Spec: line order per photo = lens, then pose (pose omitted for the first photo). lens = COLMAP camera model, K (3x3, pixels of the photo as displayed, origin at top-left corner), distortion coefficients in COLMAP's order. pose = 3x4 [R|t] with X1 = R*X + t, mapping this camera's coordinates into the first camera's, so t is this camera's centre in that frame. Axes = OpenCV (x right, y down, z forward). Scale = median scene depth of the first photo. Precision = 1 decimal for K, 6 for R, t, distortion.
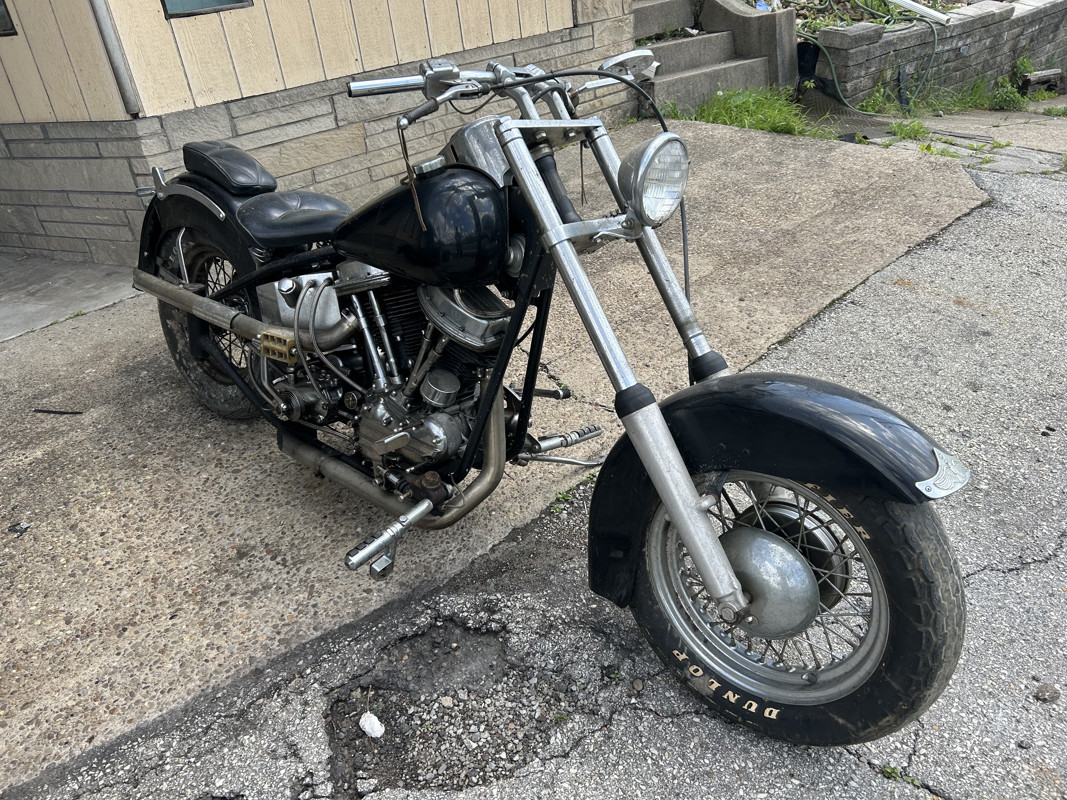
lens RADIAL K [[806.0, 0, 527.7], [0, 806.0, 403.5], [0, 0, 1]] dist [0.037024, -0.036883]
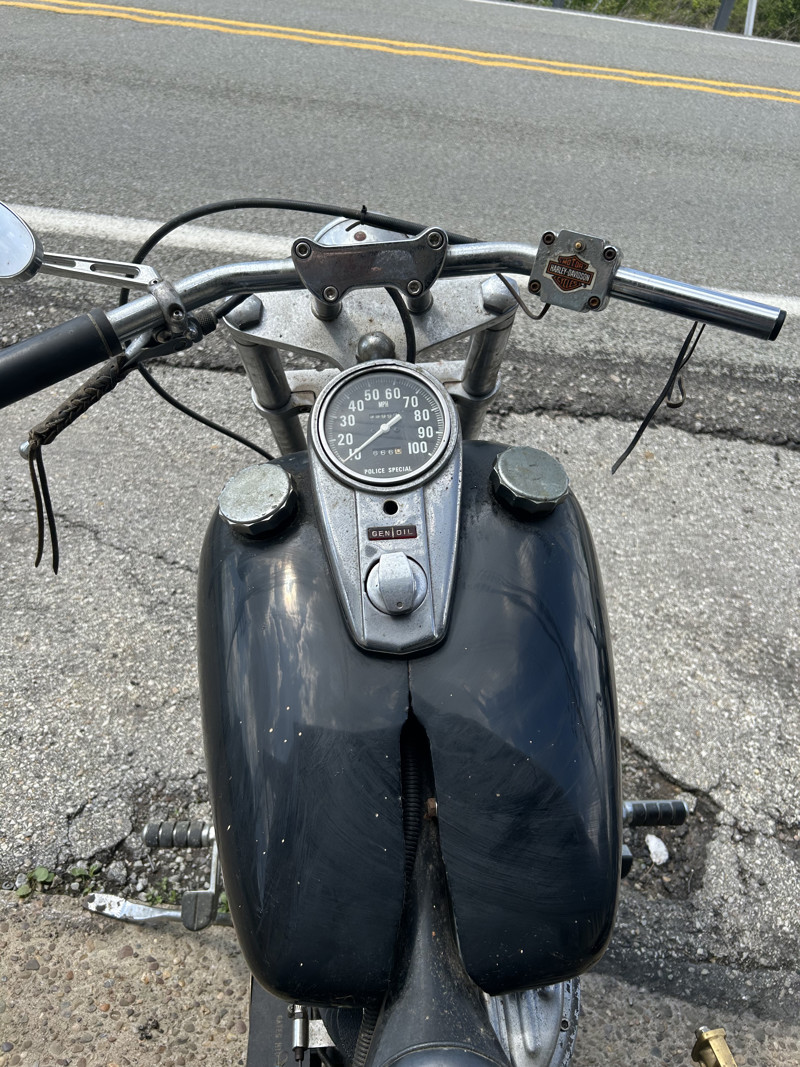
lens RADIAL K [[806.0, 0, 394.1], [0, 806.0, 531.1], [0, 0, 1]] dist [0.037024, -0.036883]
pose [[-0.694487, -0.468301, 0.546244, -0.269295], [0.282294, 0.520973, 0.805541, -0.538277], [-0.661814, 0.713639, -0.229610, 0.961822]]
